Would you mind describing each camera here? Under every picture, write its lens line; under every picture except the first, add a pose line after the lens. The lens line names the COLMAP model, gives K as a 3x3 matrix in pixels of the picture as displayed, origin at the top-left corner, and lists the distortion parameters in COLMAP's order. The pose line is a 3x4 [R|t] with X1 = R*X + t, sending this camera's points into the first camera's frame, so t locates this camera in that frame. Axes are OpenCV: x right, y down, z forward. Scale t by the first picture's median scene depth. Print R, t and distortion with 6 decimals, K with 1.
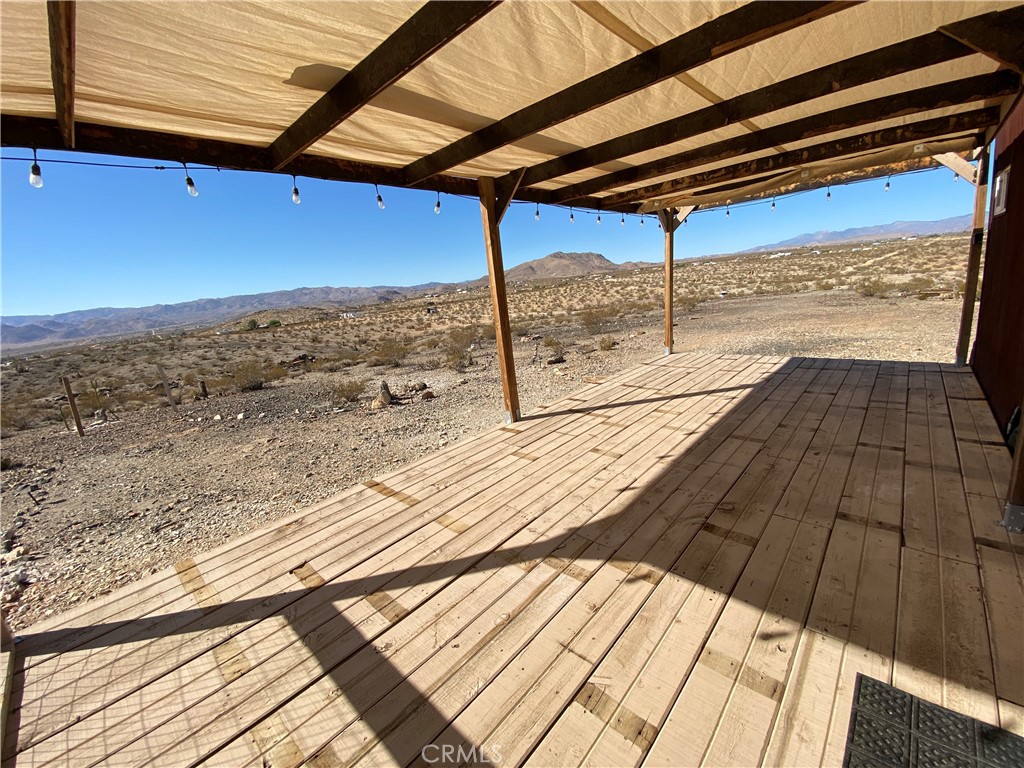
lens RADIAL K [[413.9, 0, 508.3], [0, 413.9, 385.1], [0, 0, 1]] dist [0.016788, -0.018377]
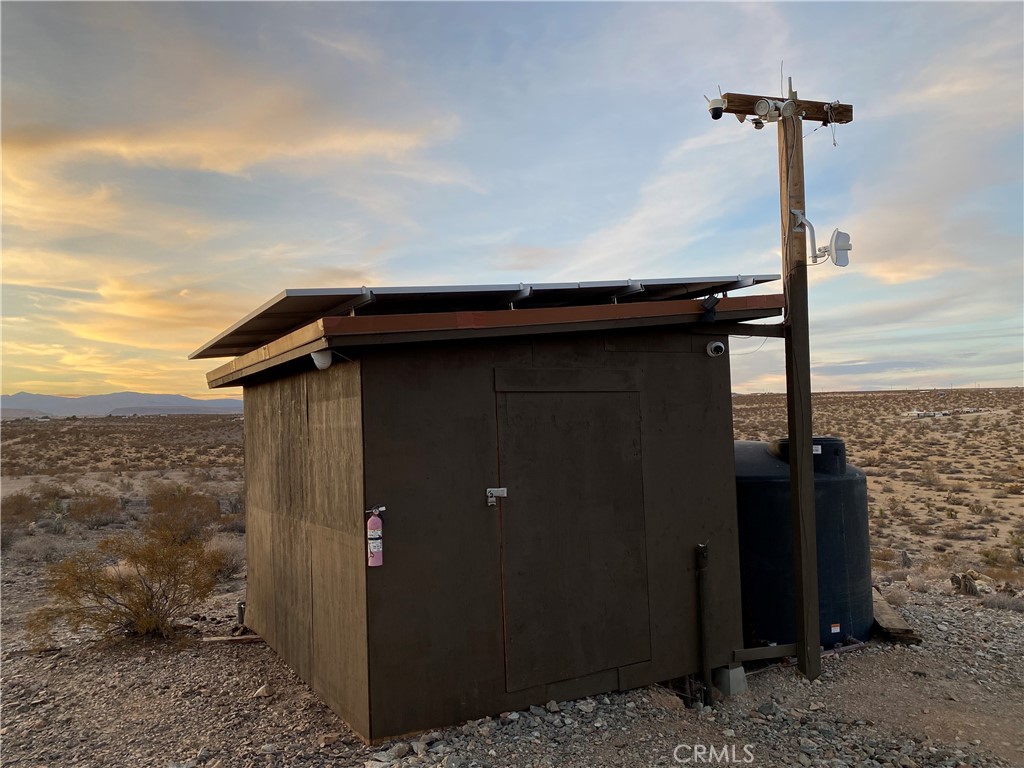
lens RADIAL K [[785.0, 0, 512.0], [0, 785.0, 384.0], [0, 0, 1]] dist [0.003837, 0.003027]
pose [[0.281268, 0.131607, 0.950562, 1.332506], [0.223189, 0.954416, -0.198182, -0.342963], [-0.933314, 0.267898, 0.239074, 1.160079]]
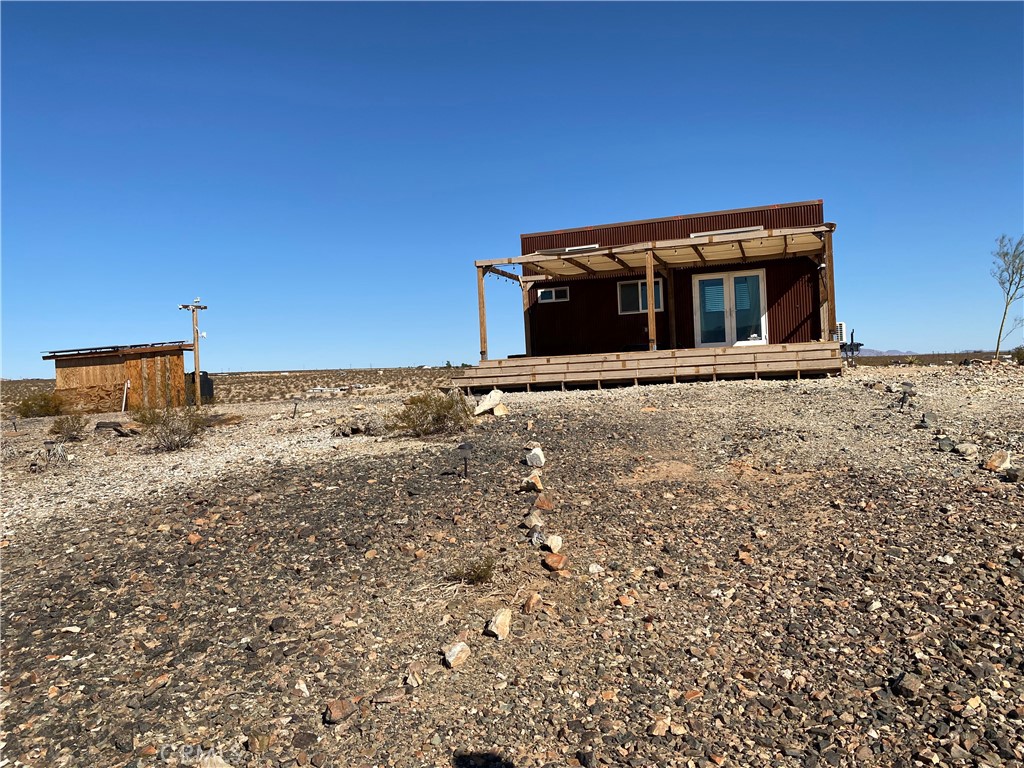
lens RADIAL K [[784.5, 0, 512.0], [0, 784.5, 384.0], [0, 0, 1]] dist [0.056977, -0.000120]
pose [[-0.402605, 0.108463, 0.908925, -1.334310], [0.295190, 0.955292, 0.016757, -0.016259], [-0.866471, 0.275052, -0.416622, 1.344626]]
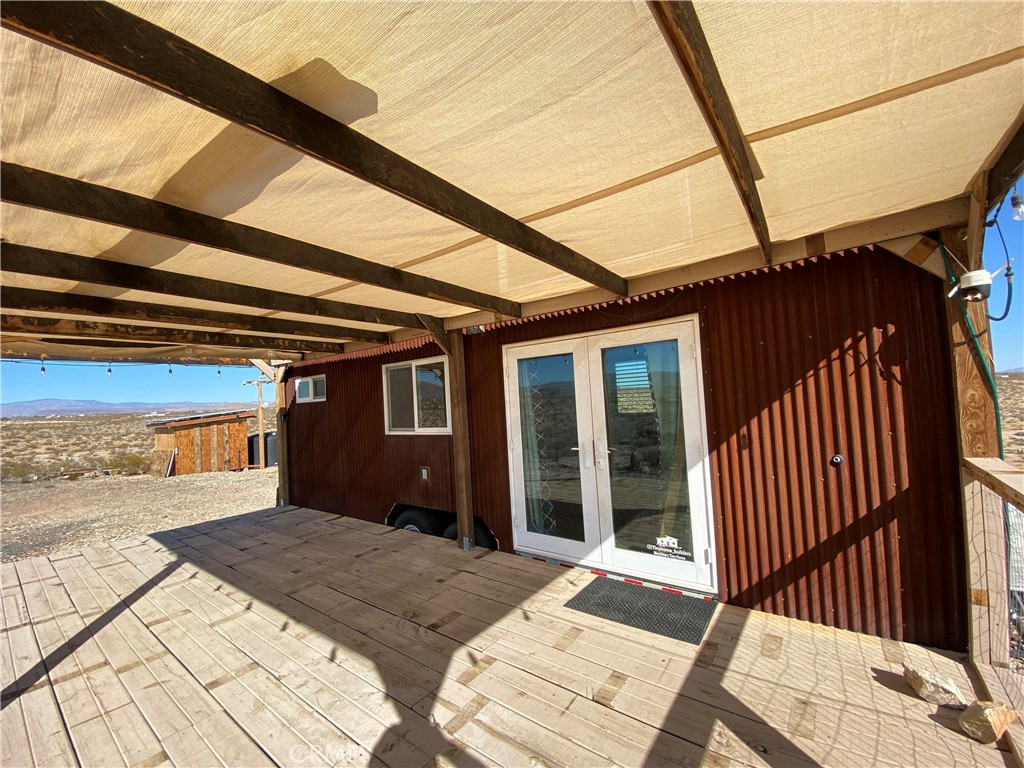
lens RADIAL K [[413.9, 0, 508.3], [0, 413.9, 385.1], [0, 0, 1]] dist [0.016788, -0.018377]
pose [[-0.096549, 0.141738, 0.985185, -0.188872], [0.290423, 0.950748, -0.108322, -0.030506], [-0.952015, 0.275662, -0.132958, 0.170740]]
